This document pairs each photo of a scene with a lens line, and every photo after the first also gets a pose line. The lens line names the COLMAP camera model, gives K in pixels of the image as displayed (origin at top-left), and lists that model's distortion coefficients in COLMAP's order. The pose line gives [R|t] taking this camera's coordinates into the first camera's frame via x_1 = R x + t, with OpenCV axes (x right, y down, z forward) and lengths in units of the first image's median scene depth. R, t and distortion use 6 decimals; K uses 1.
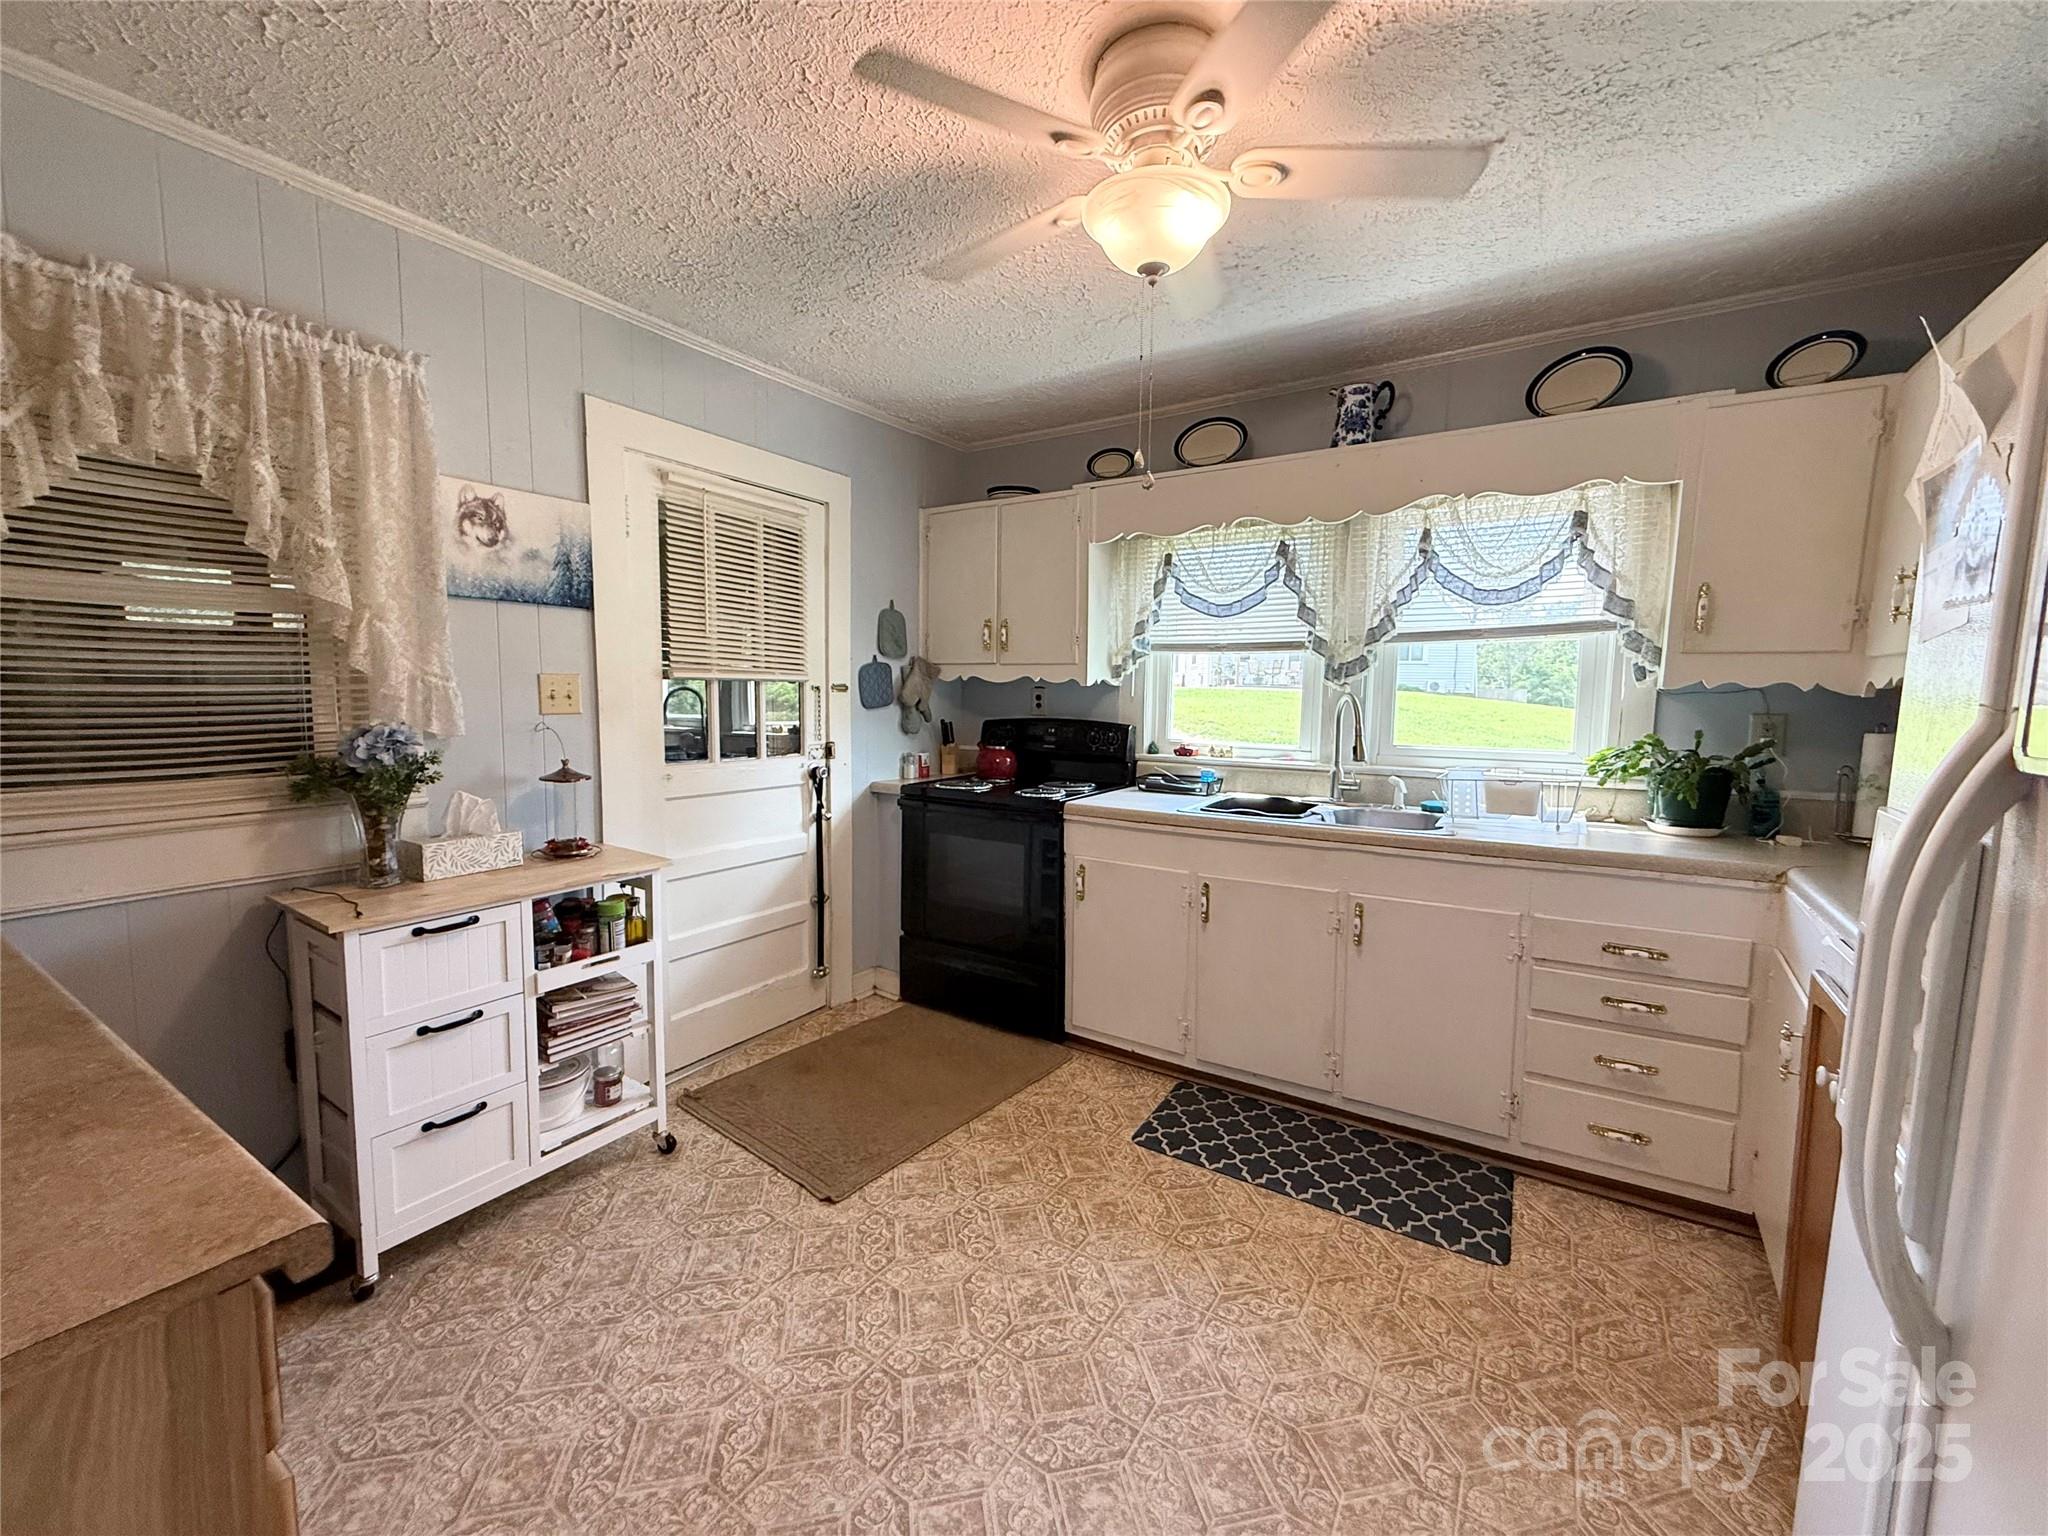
lens RADIAL K [[817.9, 0, 1022.8], [0, 817.9, 762.4], [0, 0, 1]] dist [0.008619, -0.000027]
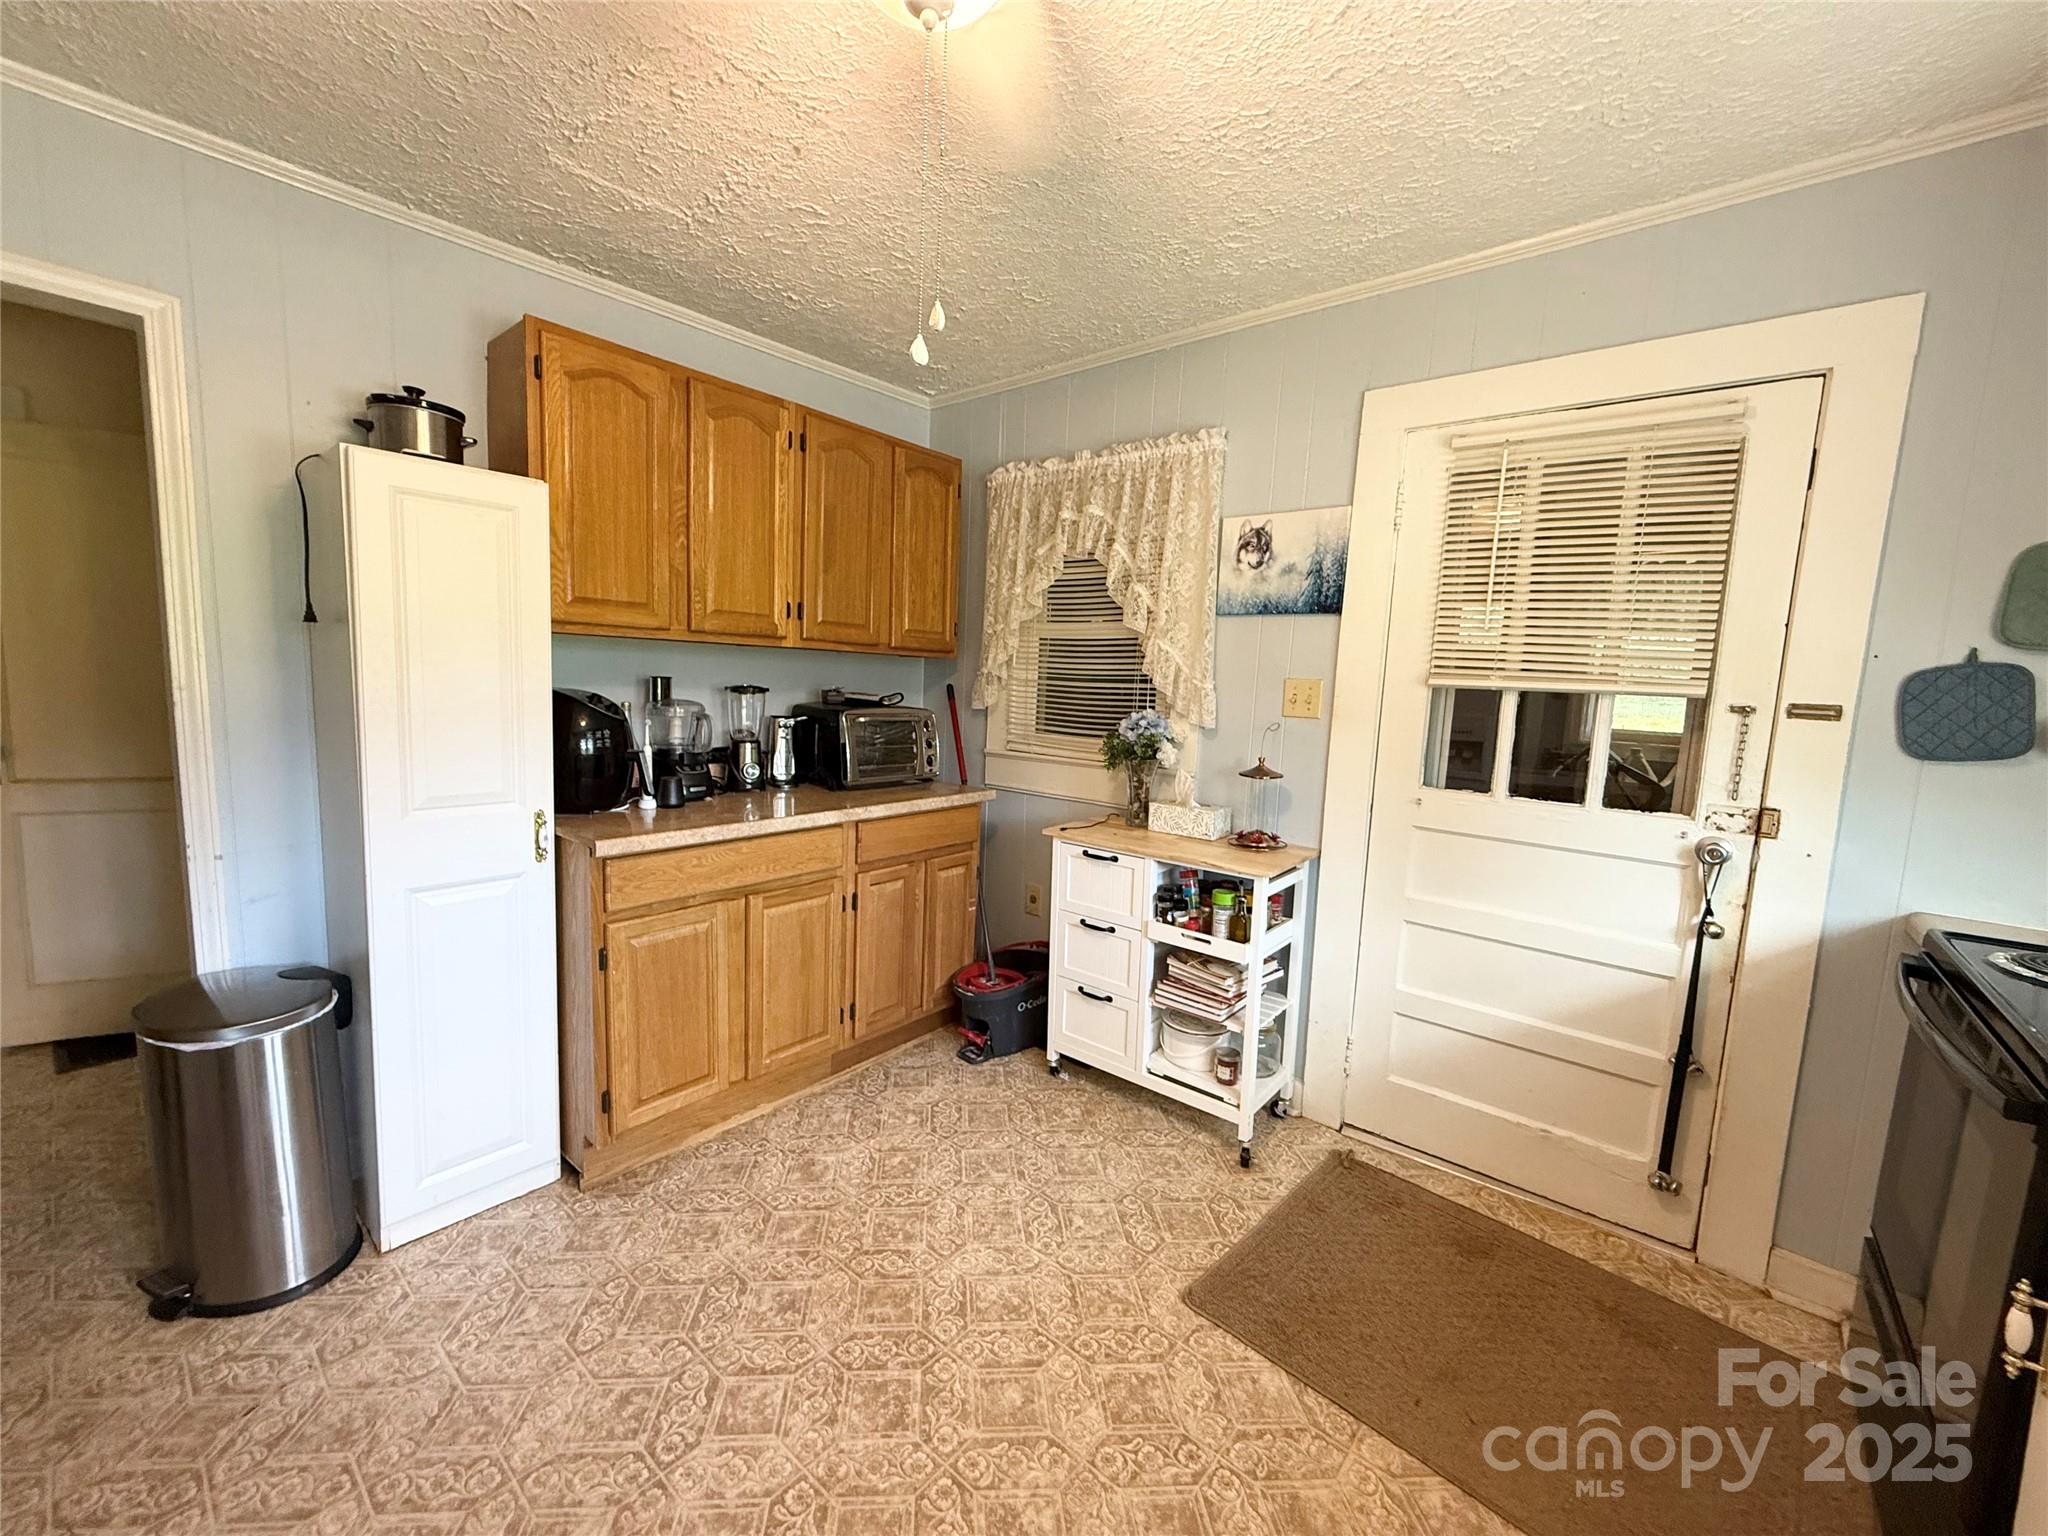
lens RADIAL K [[816.8, 0, 1024.0], [0, 816.8, 768.0], [0, 0, 1]] dist [-0.003127, 0.000624]
pose [[-0.122063, 0.095890, -0.987879, 0.557968], [-0.131573, 0.984975, 0.111865, -0.071239], [0.983763, 0.143633, -0.107613, 0.842765]]
